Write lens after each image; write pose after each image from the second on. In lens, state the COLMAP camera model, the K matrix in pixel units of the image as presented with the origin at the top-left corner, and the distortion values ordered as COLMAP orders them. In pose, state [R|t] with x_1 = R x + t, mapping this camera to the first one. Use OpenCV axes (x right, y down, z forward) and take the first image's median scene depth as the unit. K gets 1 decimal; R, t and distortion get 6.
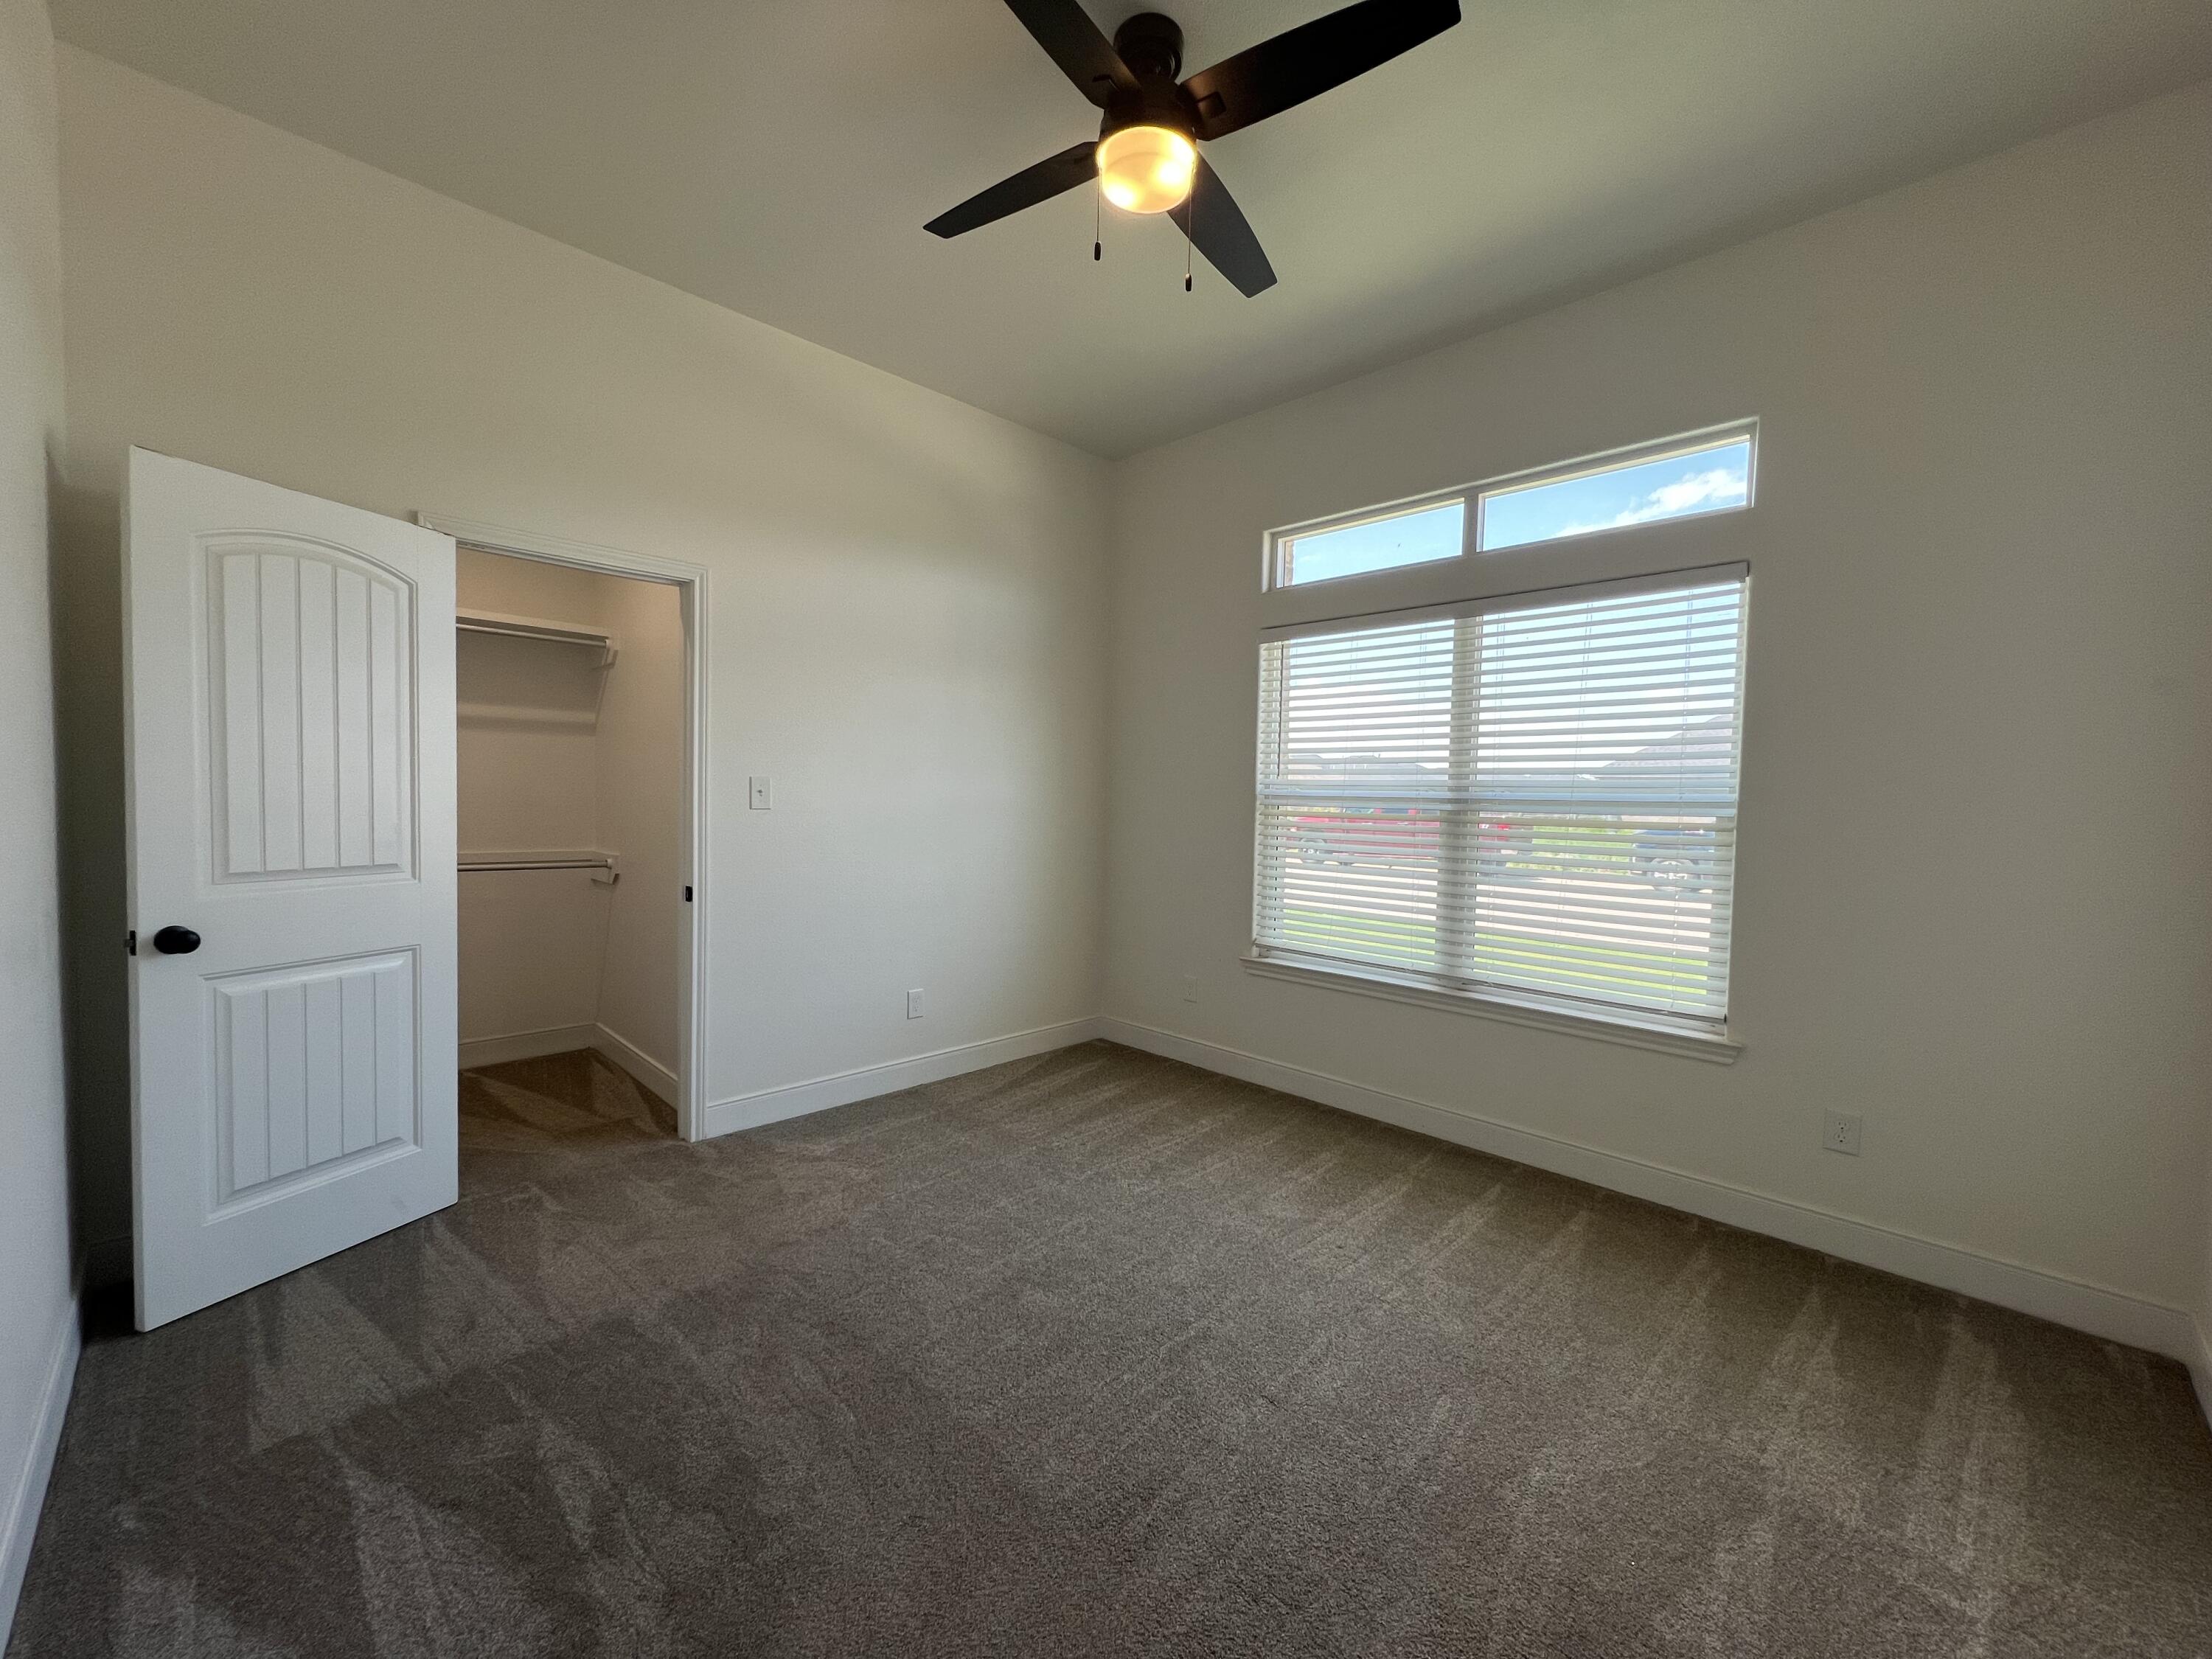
lens RADIAL K [[884.4, 0, 1106.0], [0, 884.4, 829.5], [0, 0, 1]] dist [0.000684, 0.000085]
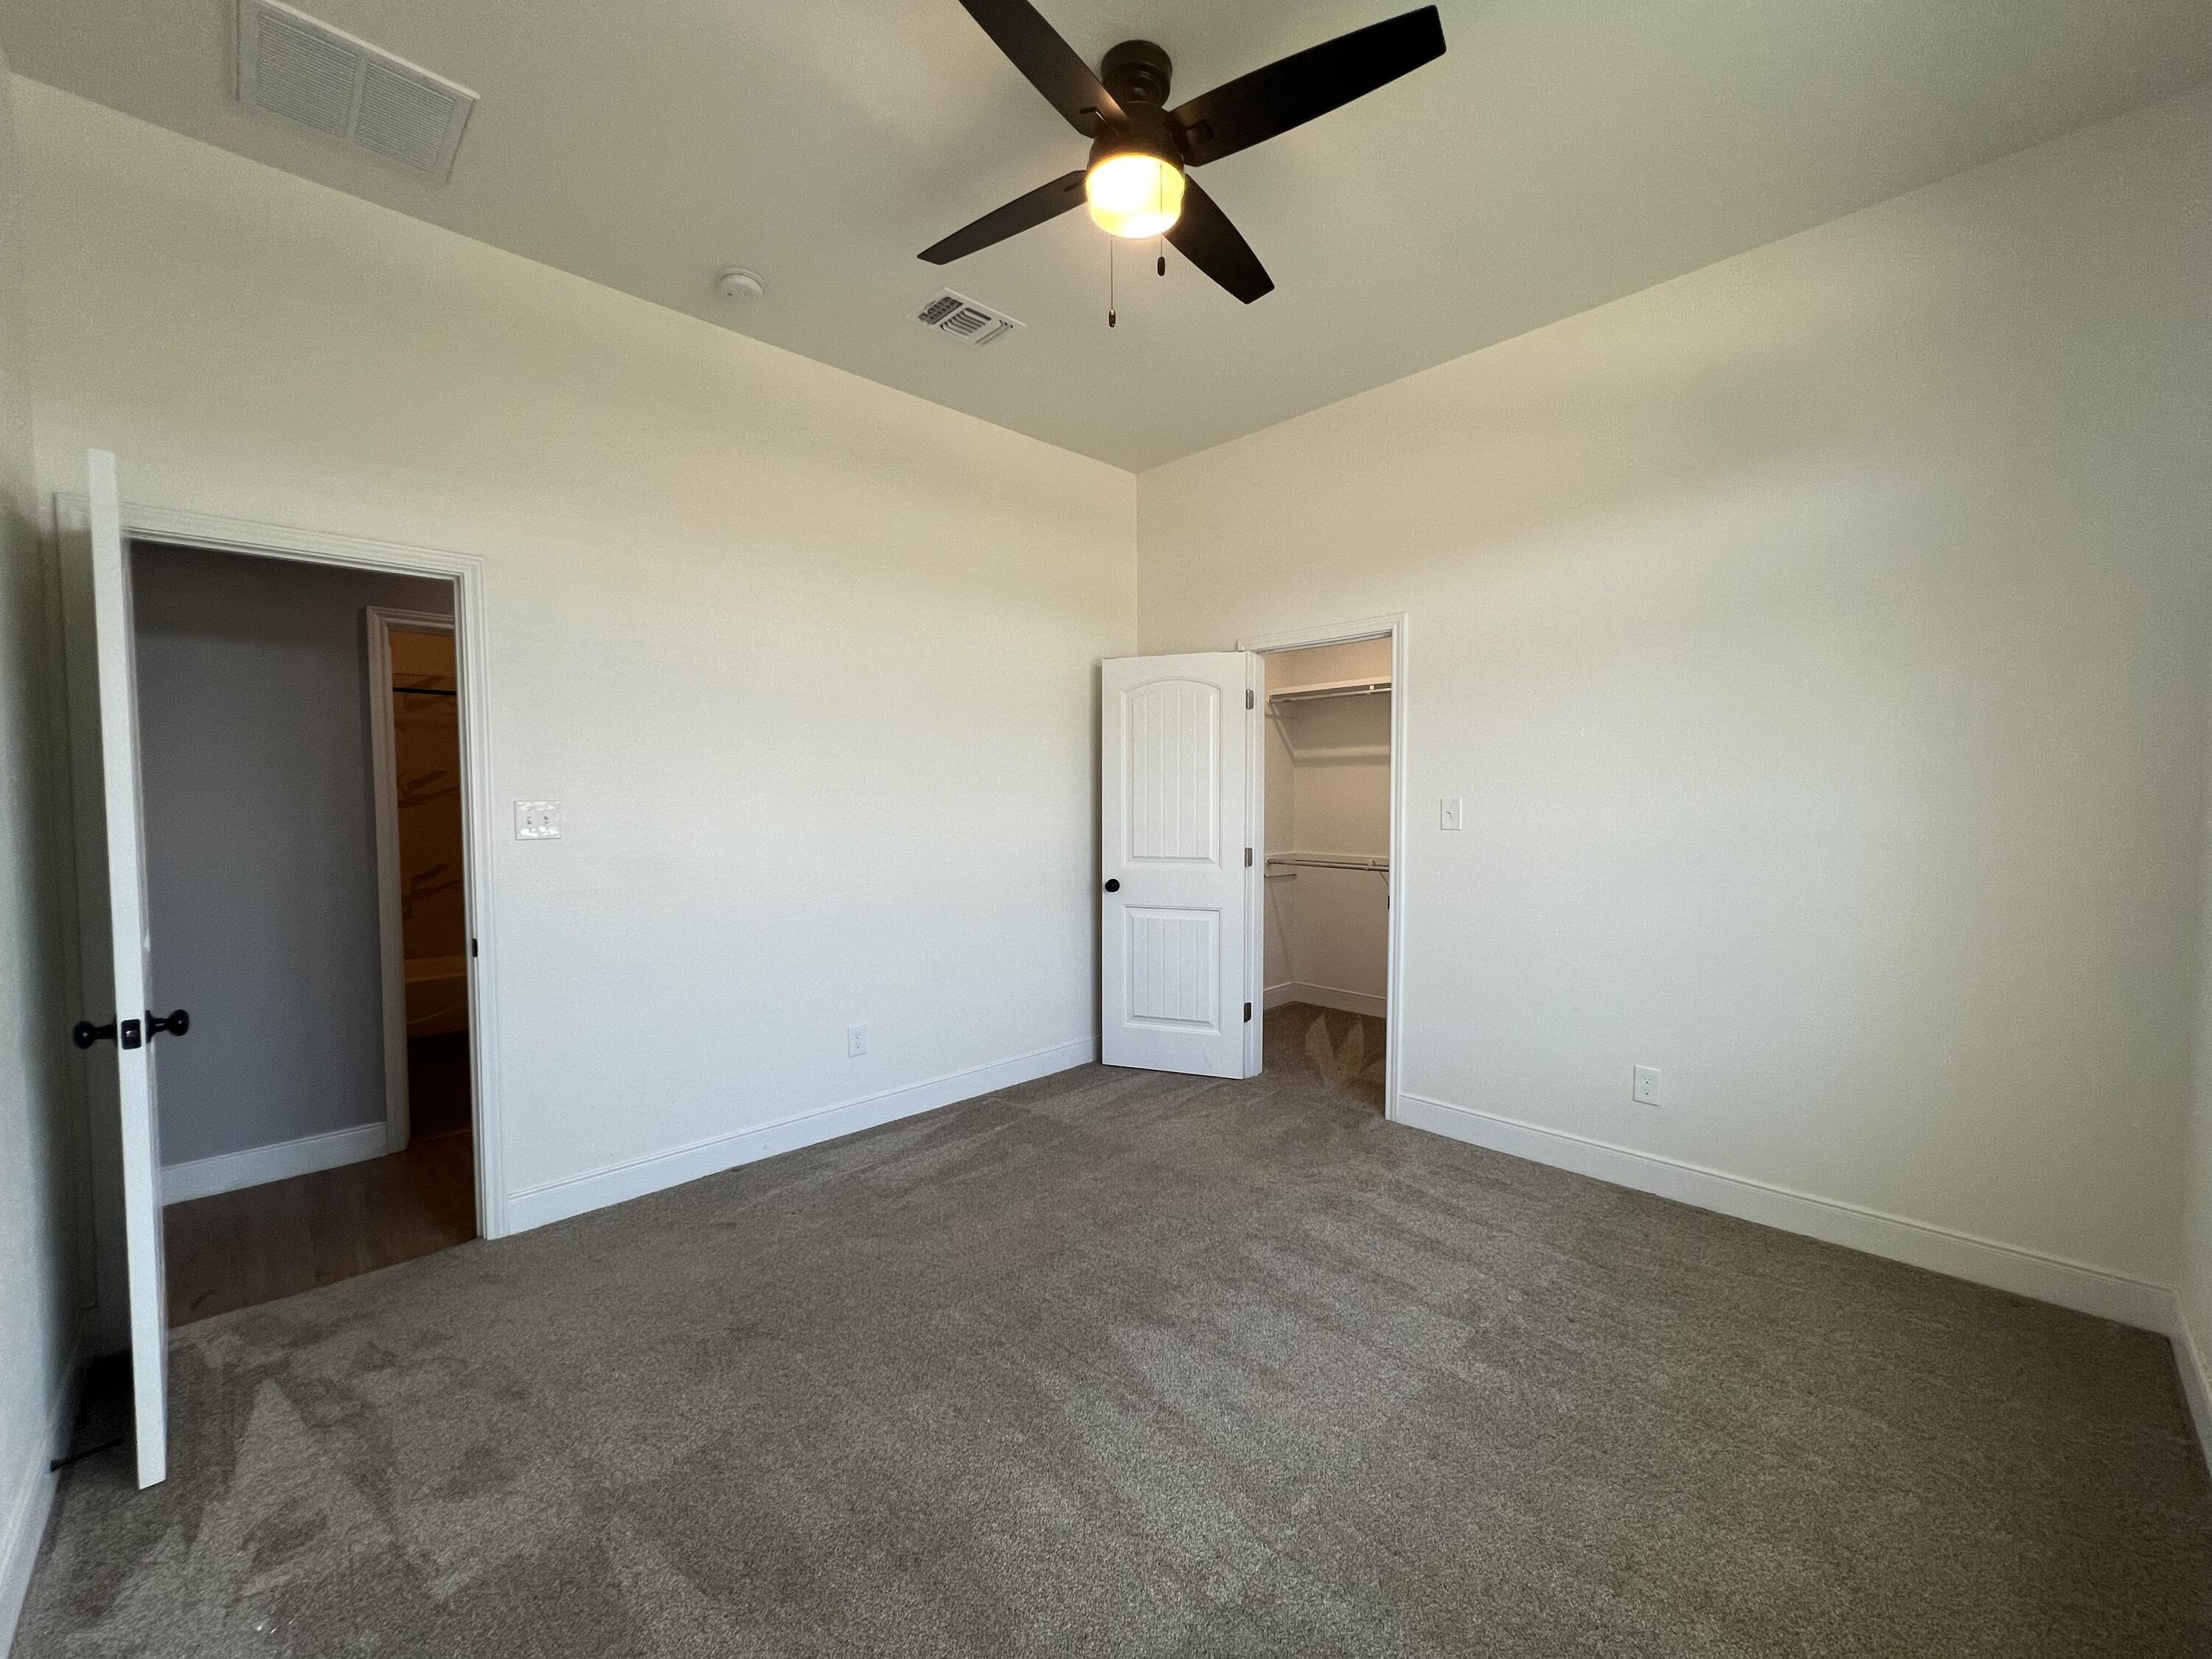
lens RADIAL K [[884.4, 0, 1106.0], [0, 884.4, 829.5], [0, 0, 1]] dist [0.000684, 0.000085]
pose [[-0.011468, 0.018304, -0.999767, 0.961159], [-0.033599, 0.999261, 0.018681, -0.043309], [0.999370, 0.033805, -0.010844, 0.907254]]
